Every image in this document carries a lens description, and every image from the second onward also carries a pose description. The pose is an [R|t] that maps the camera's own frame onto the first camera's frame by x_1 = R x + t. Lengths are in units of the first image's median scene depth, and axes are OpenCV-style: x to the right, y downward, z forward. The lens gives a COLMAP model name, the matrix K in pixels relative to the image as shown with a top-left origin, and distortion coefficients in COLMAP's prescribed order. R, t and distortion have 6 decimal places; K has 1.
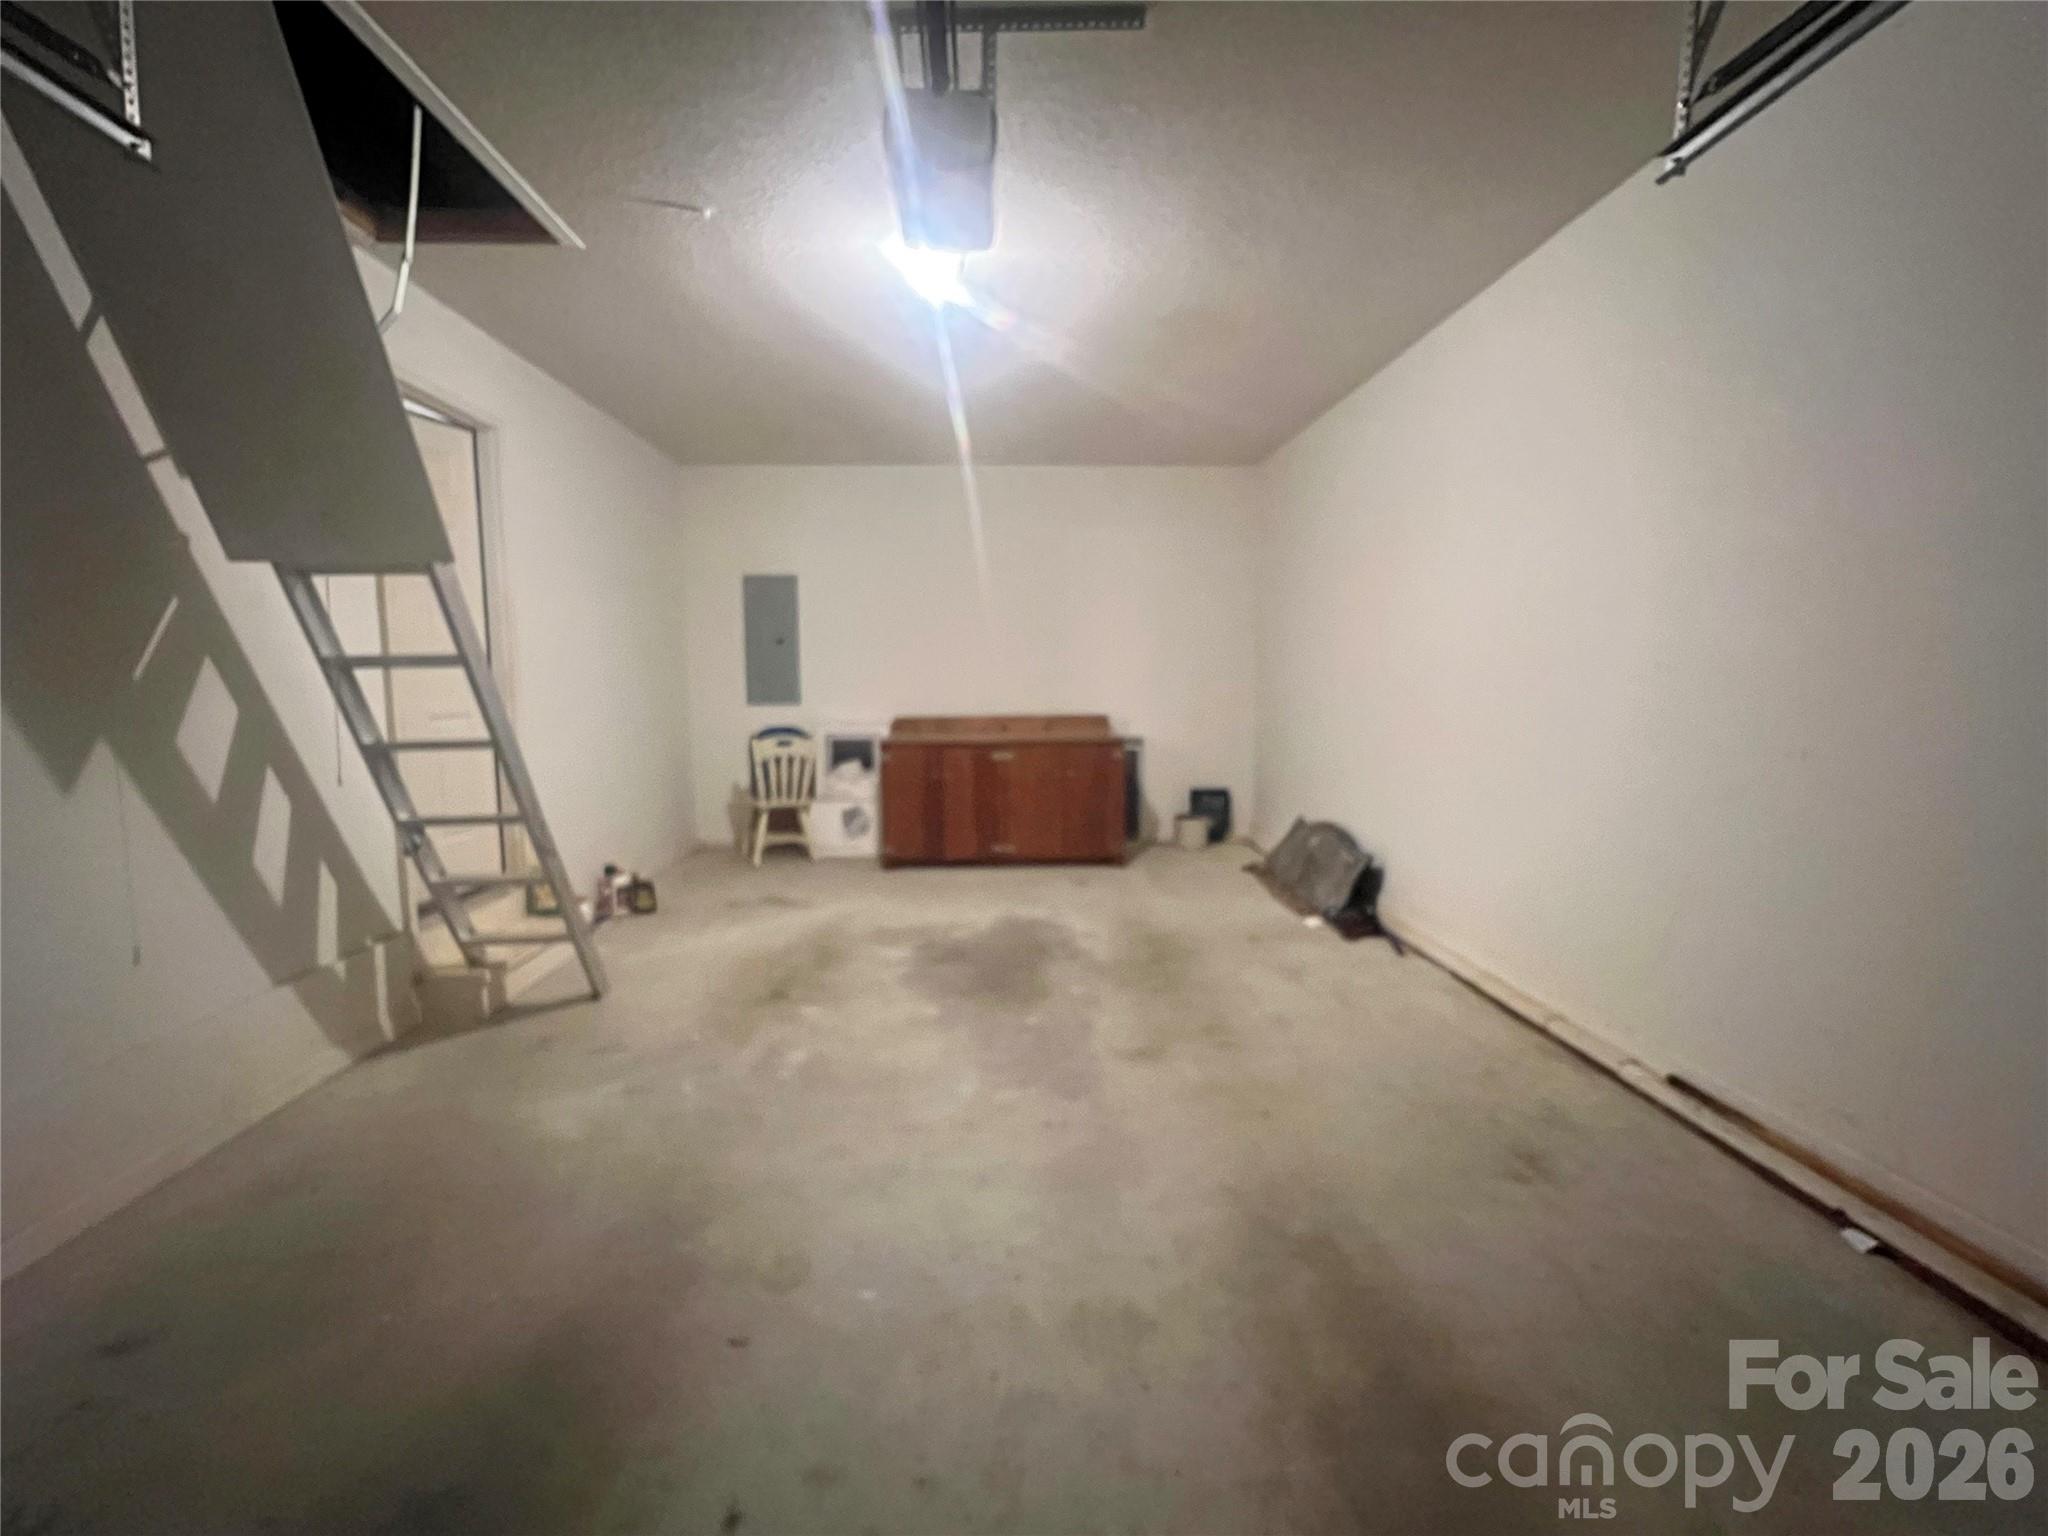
lens RADIAL K [[898.5, 0, 1024.5], [0, 898.5, 760.1], [0, 0, 1]] dist [-0.000661, -0.000066]
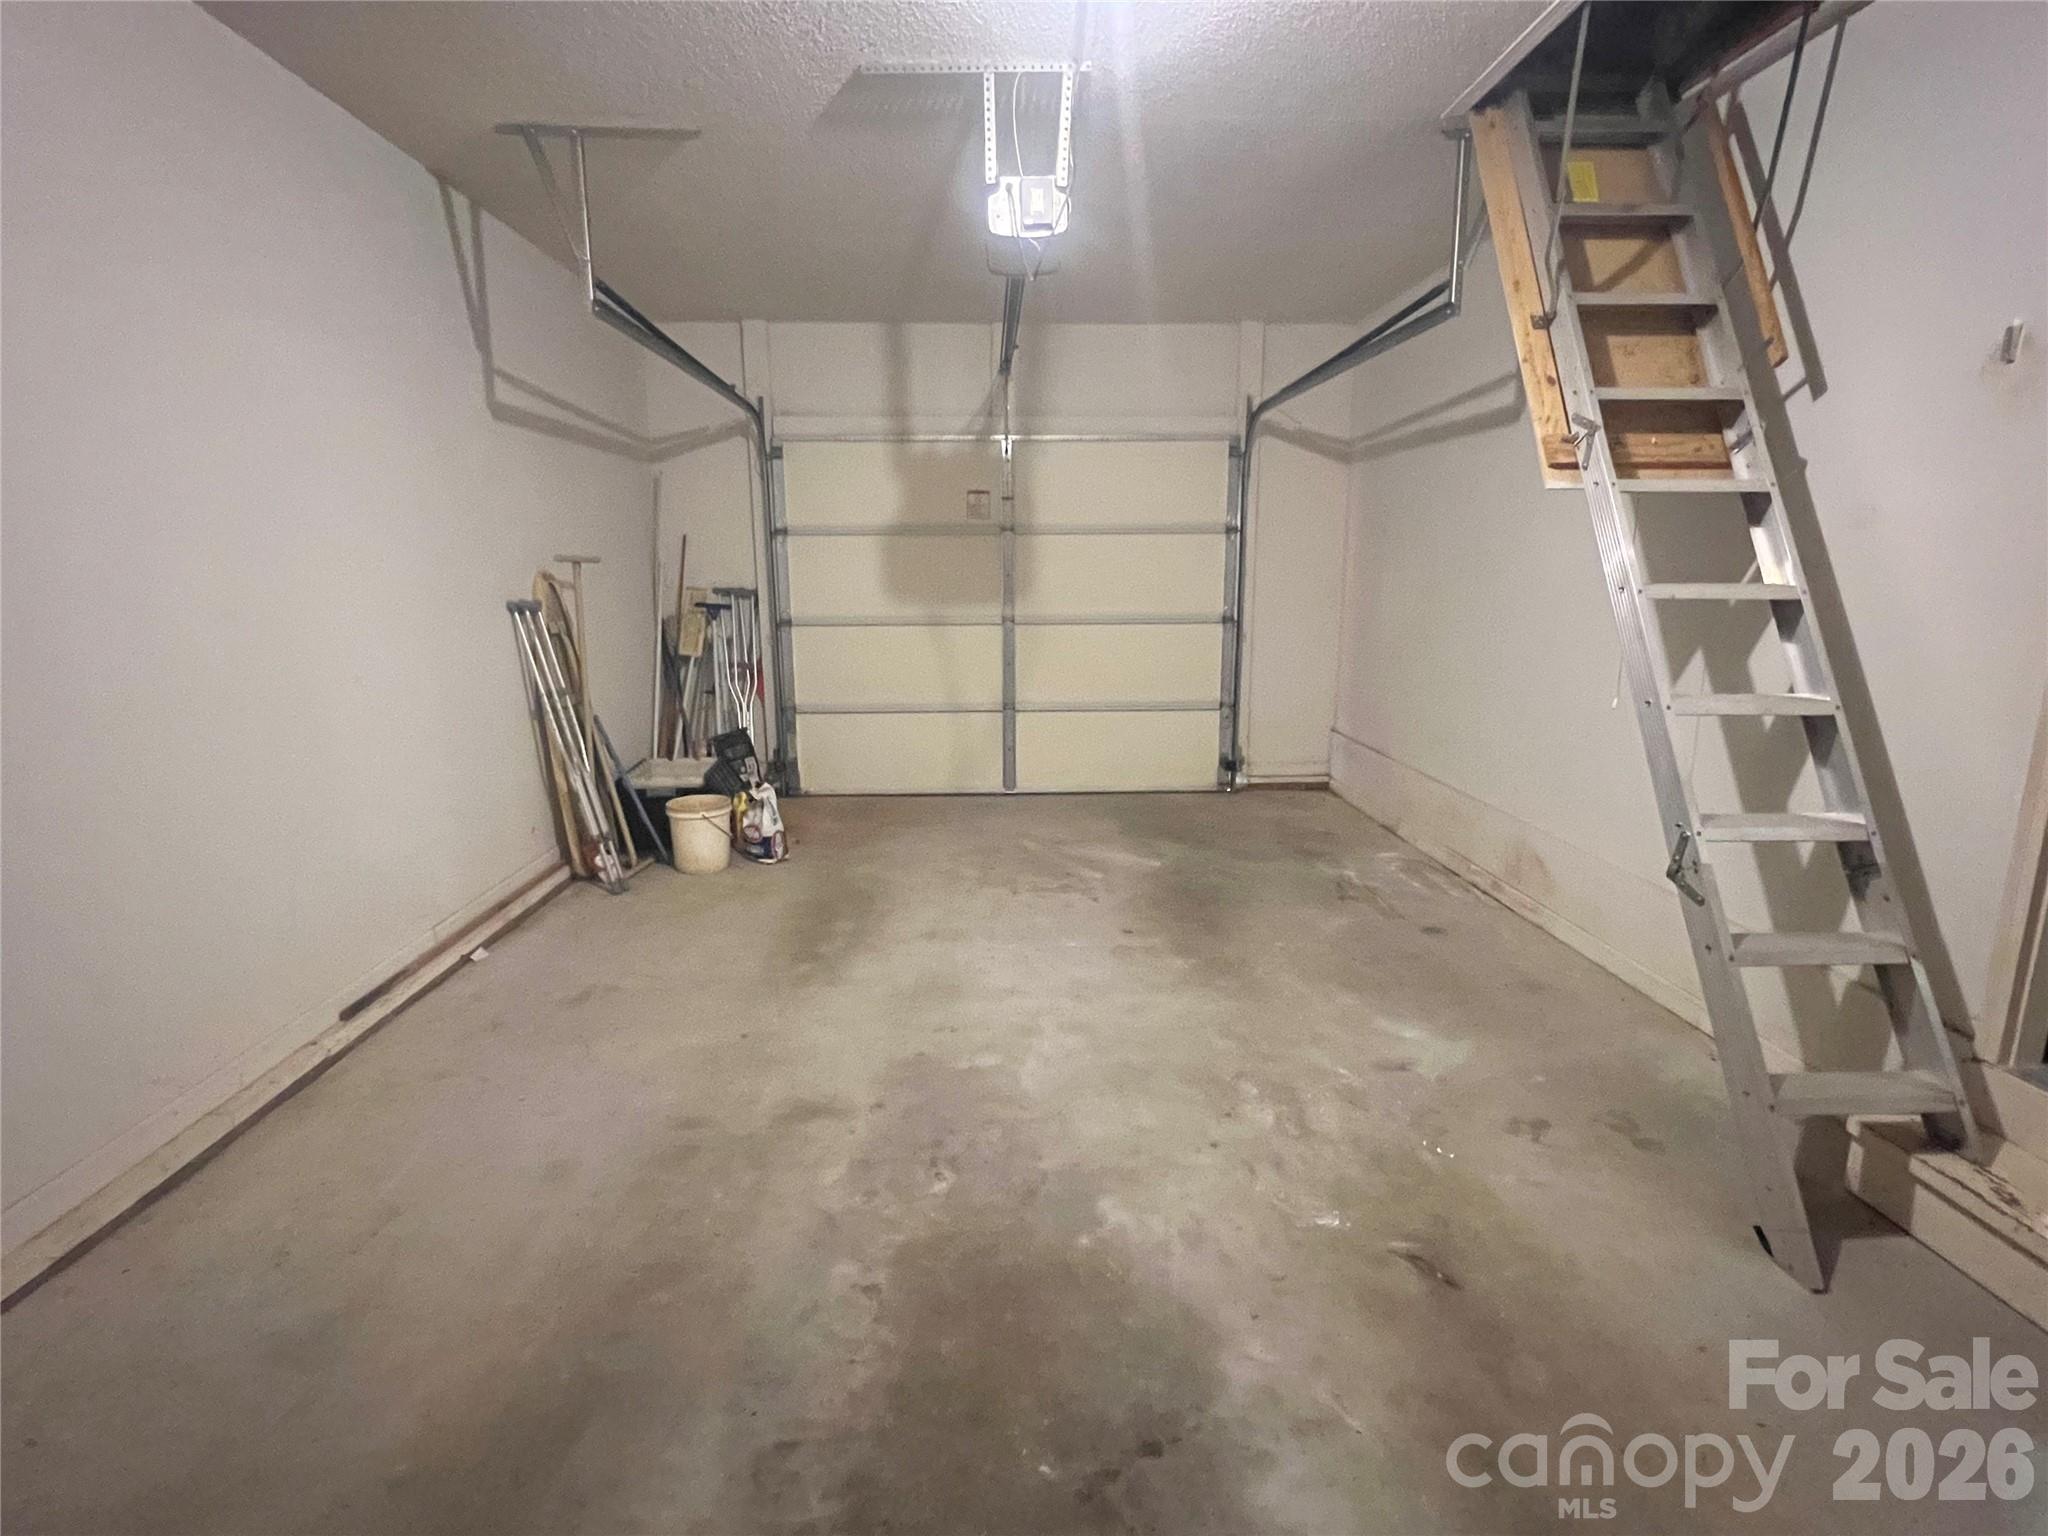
lens RADIAL K [[1039.3, 0, 1021.8], [0, 1039.3, 773.9], [0, 0, 1]] dist [0.002761, 0.000238]
pose [[-0.999785, 0.010968, 0.017569, -0.081804], [0.015593, 0.956913, 0.289956, -0.248475], [-0.013632, 0.290168, -0.956879, 2.089677]]
